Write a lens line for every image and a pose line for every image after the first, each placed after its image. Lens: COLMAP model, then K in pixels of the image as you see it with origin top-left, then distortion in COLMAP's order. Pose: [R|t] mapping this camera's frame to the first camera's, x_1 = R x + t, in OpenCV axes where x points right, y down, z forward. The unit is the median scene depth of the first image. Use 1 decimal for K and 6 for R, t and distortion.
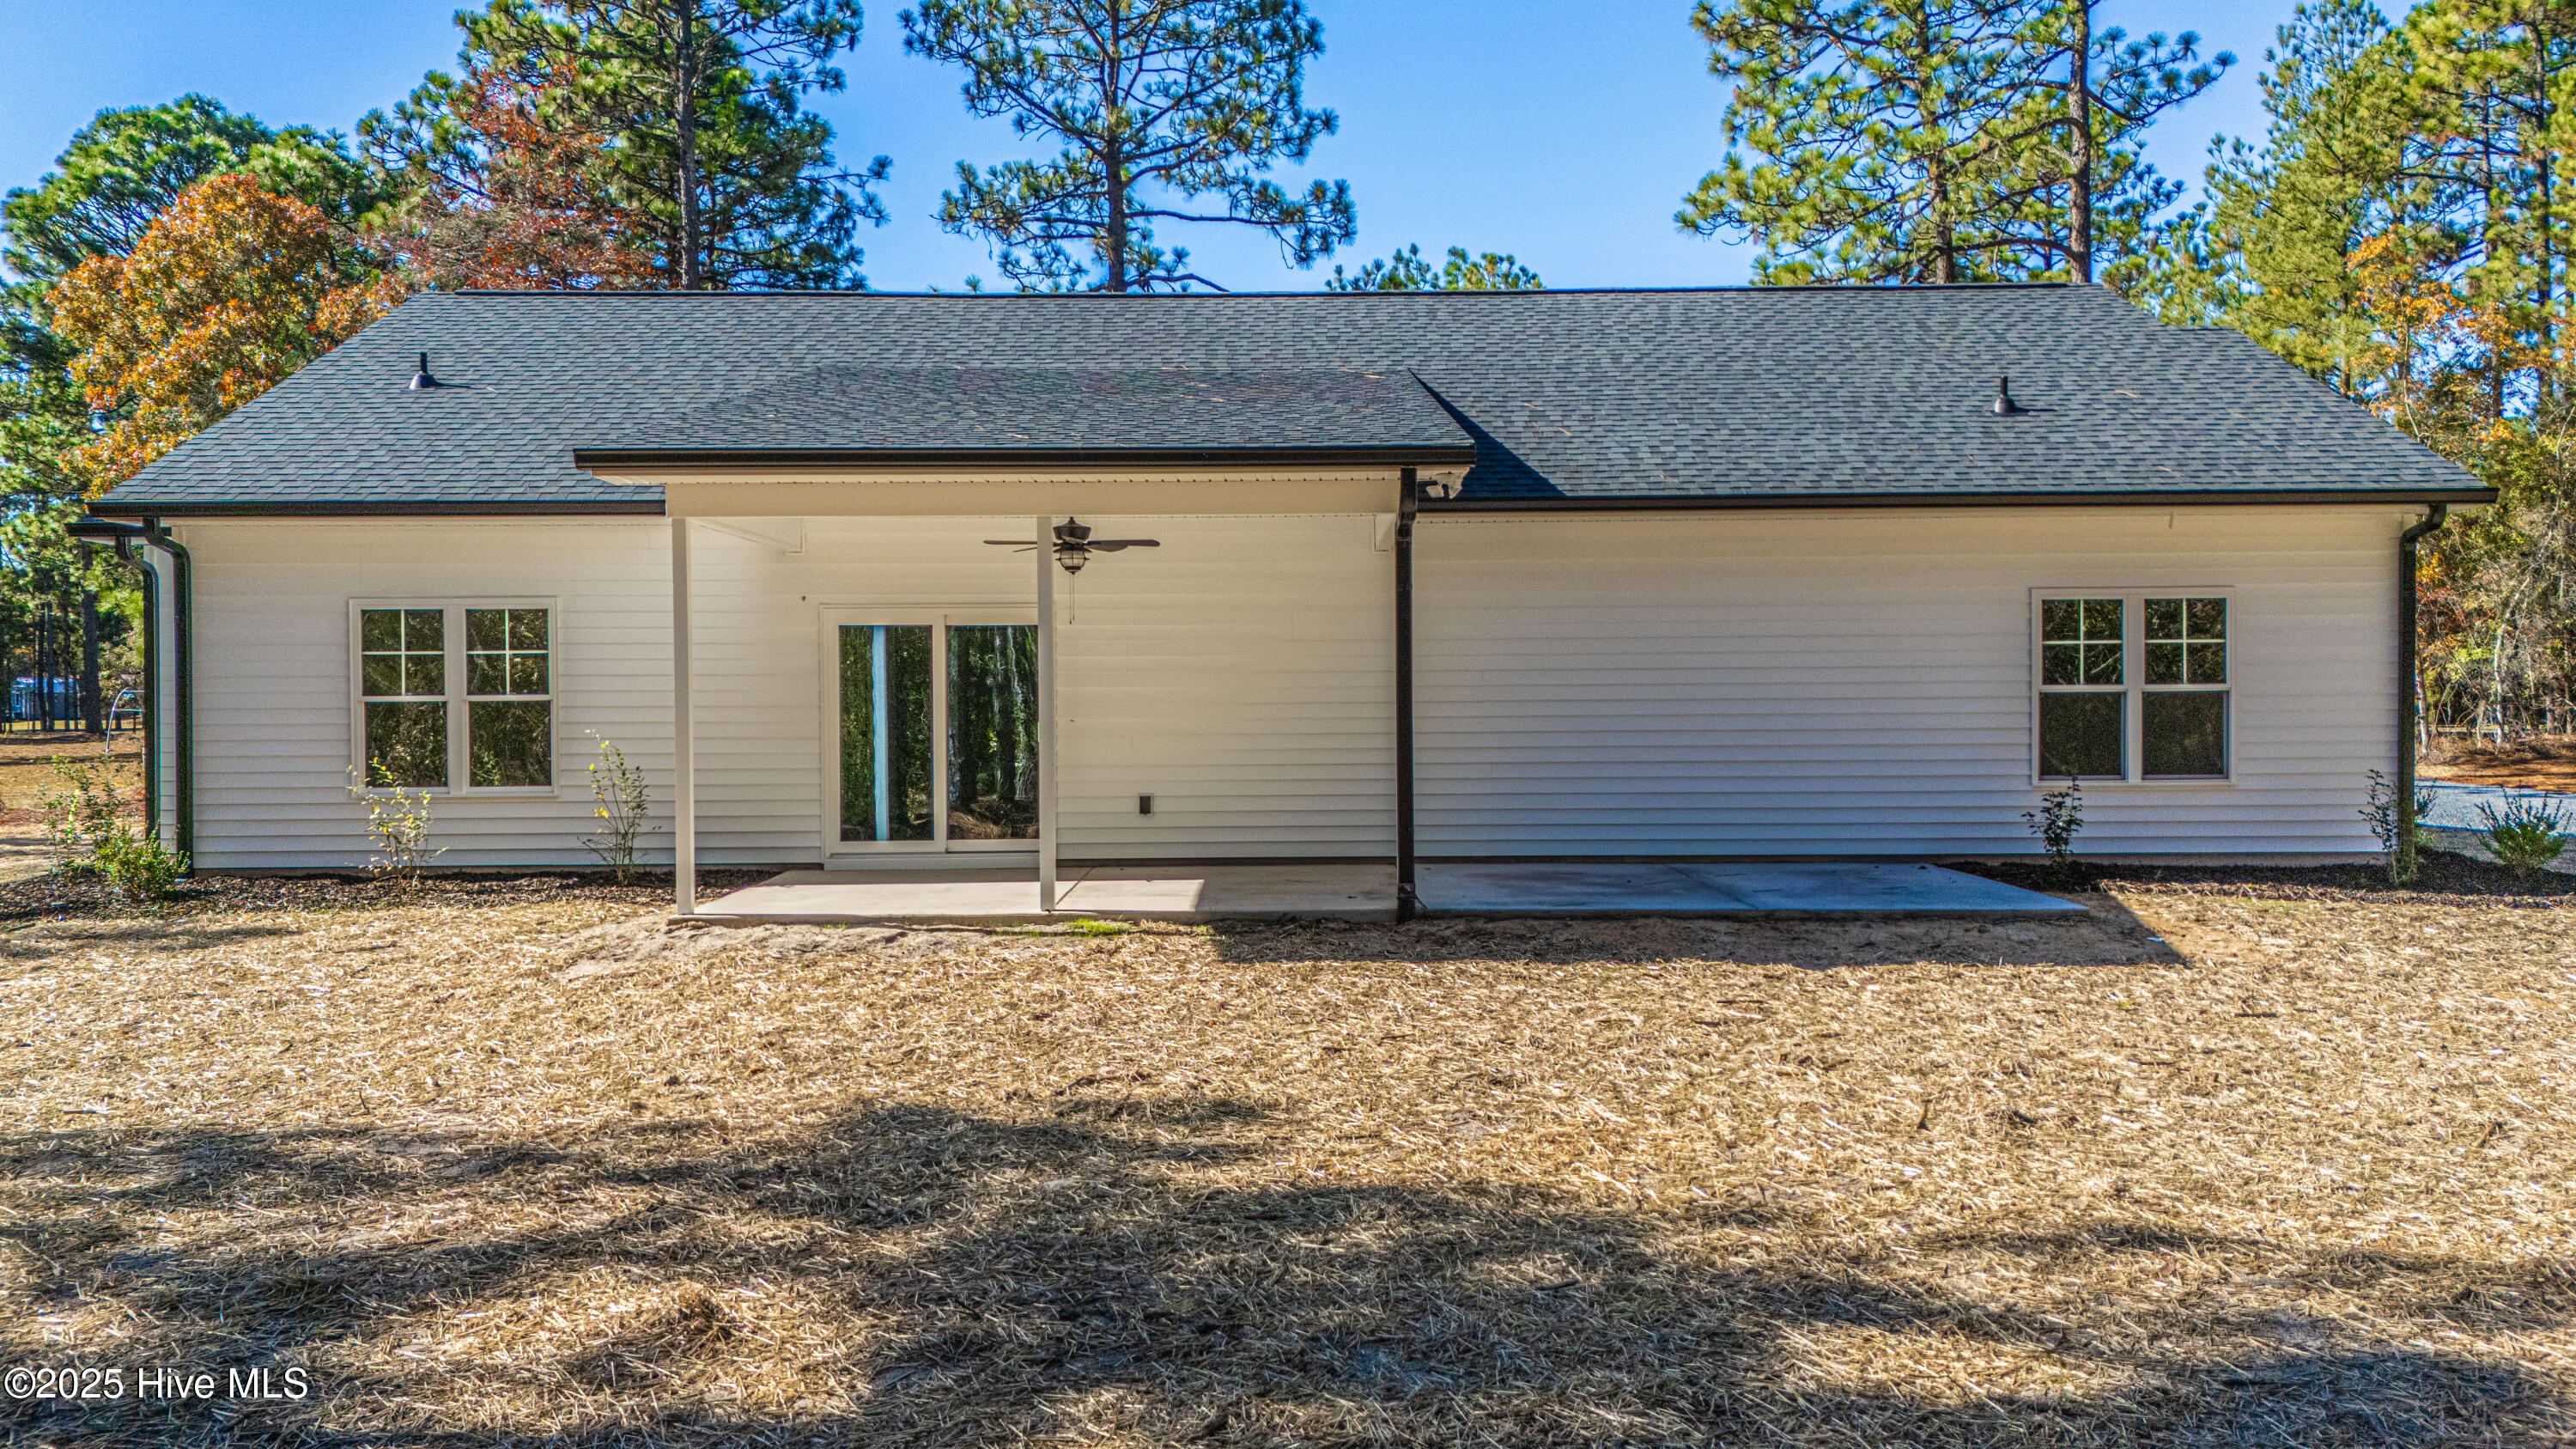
lens RADIAL K [[1885.5, 0, 1288.0], [0, 1885.5, 724.5], [0, 0, 1]] dist [0.042809, -0.000639]
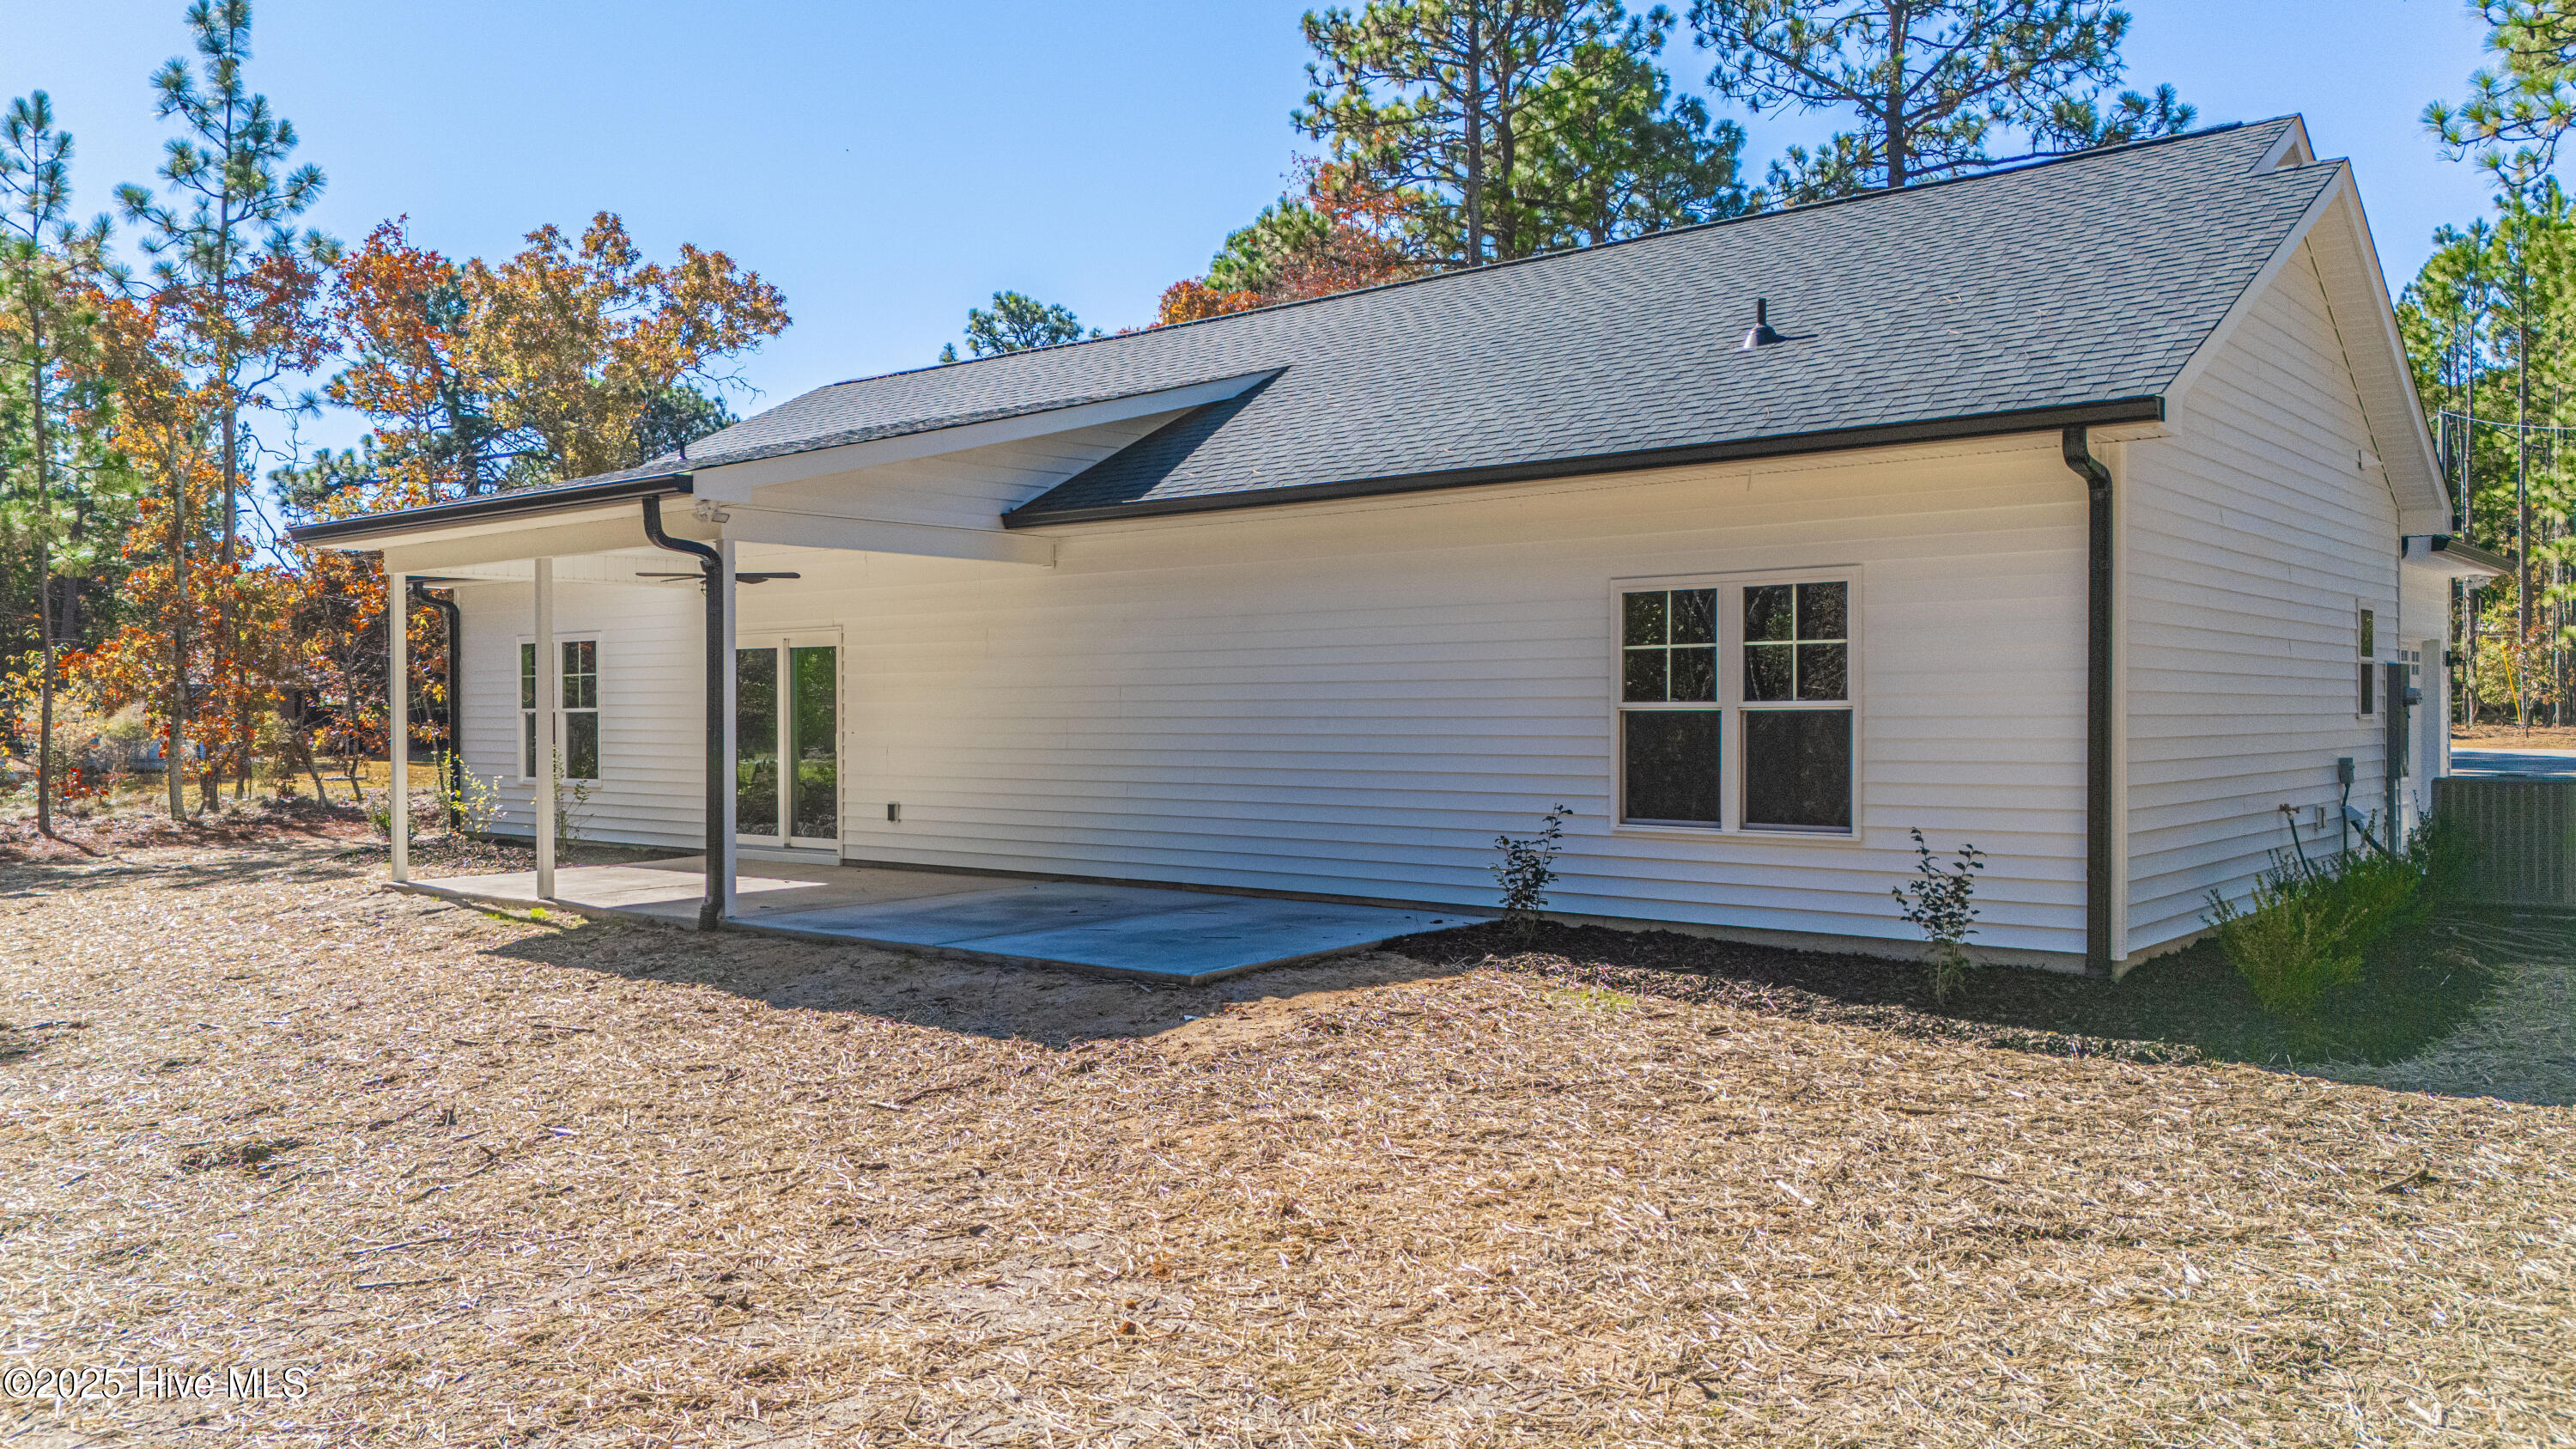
lens RADIAL K [[1885.5, 0, 1288.0], [0, 1885.5, 724.5], [0, 0, 1]] dist [0.042809, -0.000639]
pose [[0.763244, 0.007852, -0.646063, 0.793877], [-0.009096, 0.999958, 0.001407, -0.011288], [0.646046, 0.004802, 0.763283, 0.317279]]
